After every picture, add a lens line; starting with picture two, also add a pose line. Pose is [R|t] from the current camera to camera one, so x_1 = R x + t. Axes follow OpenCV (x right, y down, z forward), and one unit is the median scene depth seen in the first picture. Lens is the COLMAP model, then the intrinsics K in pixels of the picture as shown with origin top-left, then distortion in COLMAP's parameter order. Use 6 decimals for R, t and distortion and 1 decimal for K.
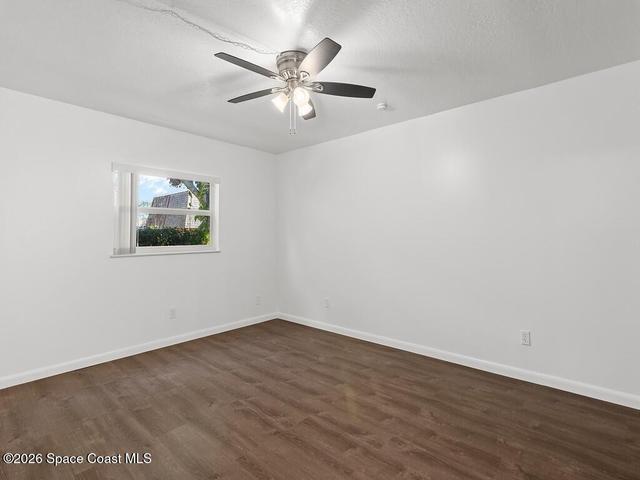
lens RADIAL K [[309.3, 0, 326.2], [0, 309.3, 237.5], [0, 0, 1]] dist [0.000234, 0.001302]
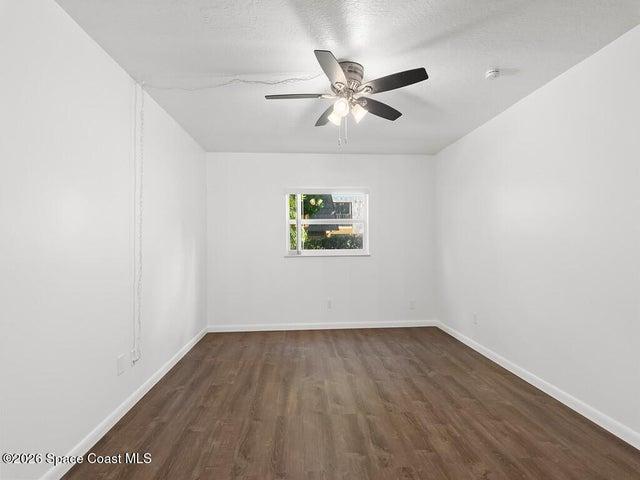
lens RADIAL K [[299.9, 0, 321.8], [0, 299.9, 255.9], [0, 0, 1]] dist [0.002116, 0.000681]
pose [[0.728390, 0.030861, -0.684468, 0.410264], [-0.001111, 0.999037, 0.043861, -0.000022], [0.685162, -0.031187, 0.727722, 0.147907]]
